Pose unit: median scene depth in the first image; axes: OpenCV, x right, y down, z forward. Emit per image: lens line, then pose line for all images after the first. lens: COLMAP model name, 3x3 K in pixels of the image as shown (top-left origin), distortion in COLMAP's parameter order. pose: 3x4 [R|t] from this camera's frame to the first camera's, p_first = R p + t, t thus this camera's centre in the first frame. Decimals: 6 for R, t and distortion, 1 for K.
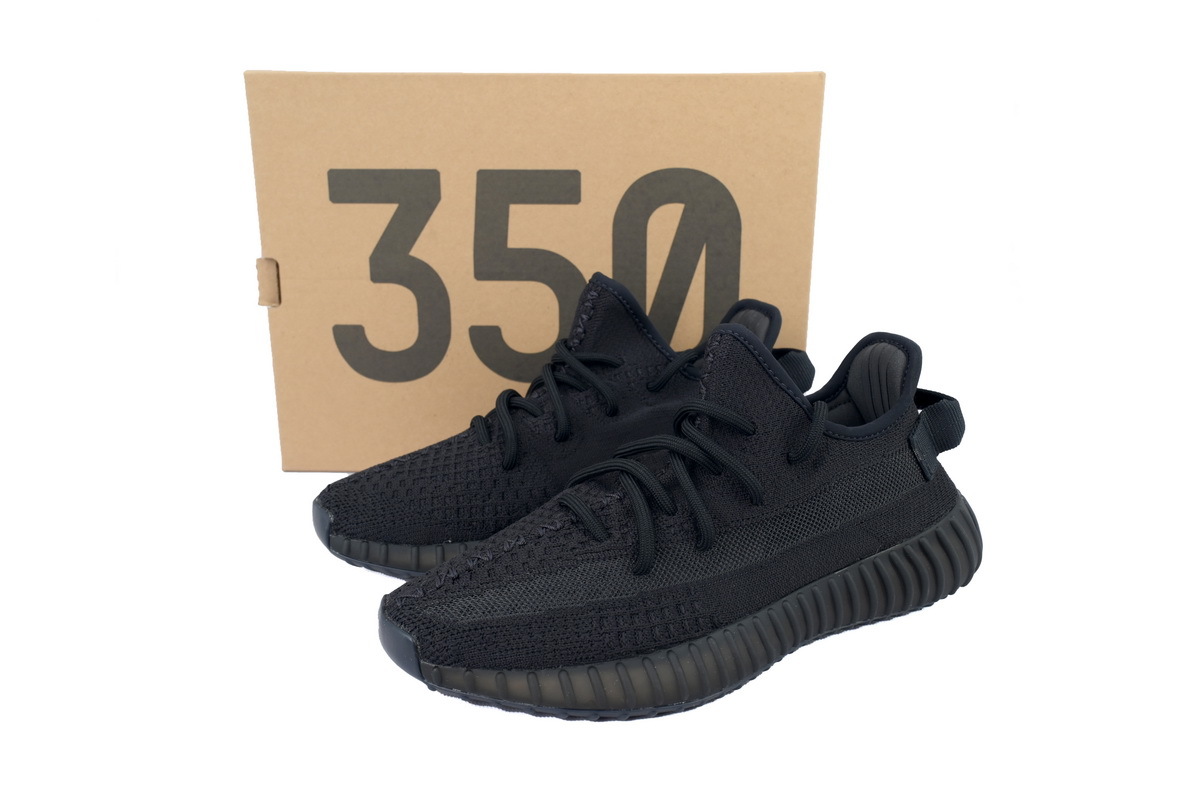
lens RADIAL K [[967.8, 0, 600.0], [0, 967.8, 400.0], [0, 0, 1]] dist [-0.002124, -0.001156]
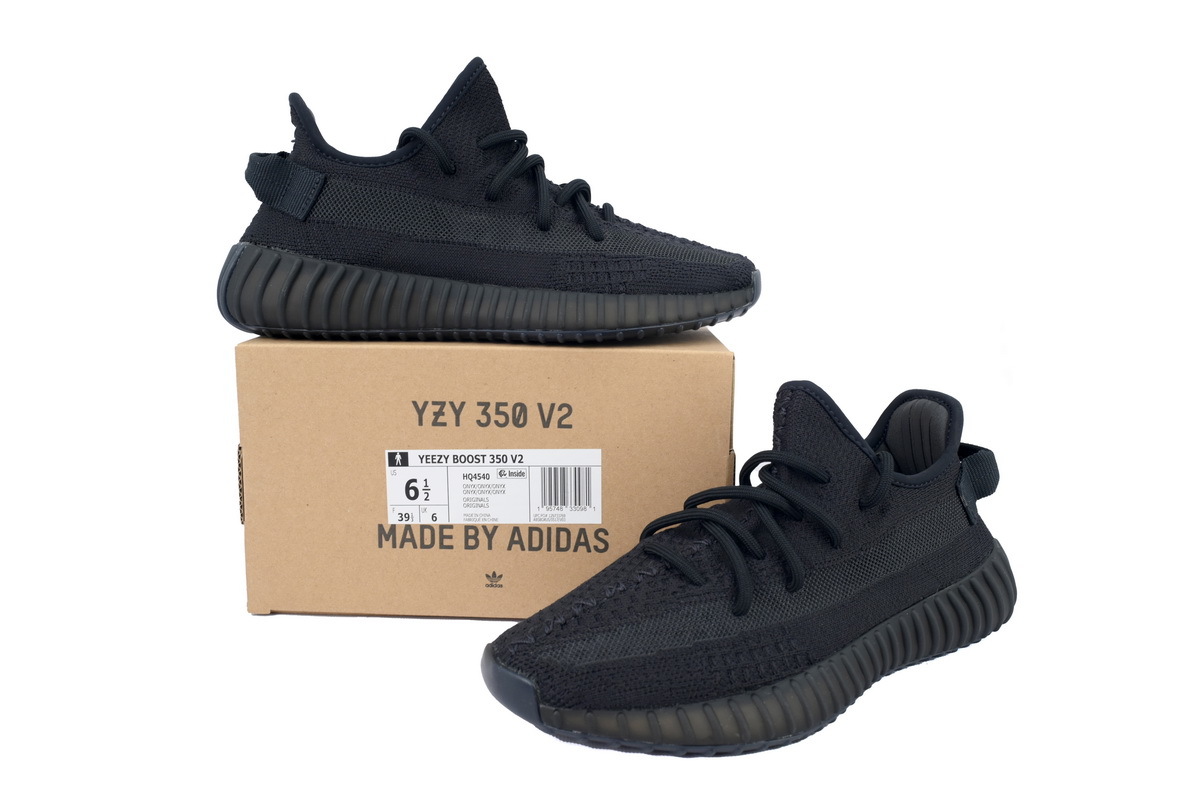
lens RADIAL K [[967.8, 0, 600.0], [0, 967.8, 400.0], [0, 0, 1]] dist [-0.002124, -0.001156]
pose [[0.994860, -0.004441, 0.101166, -0.213172], [0.011956, 0.997202, -0.073796, 0.021434], [-0.100555, 0.074627, 0.992129, -0.051223]]
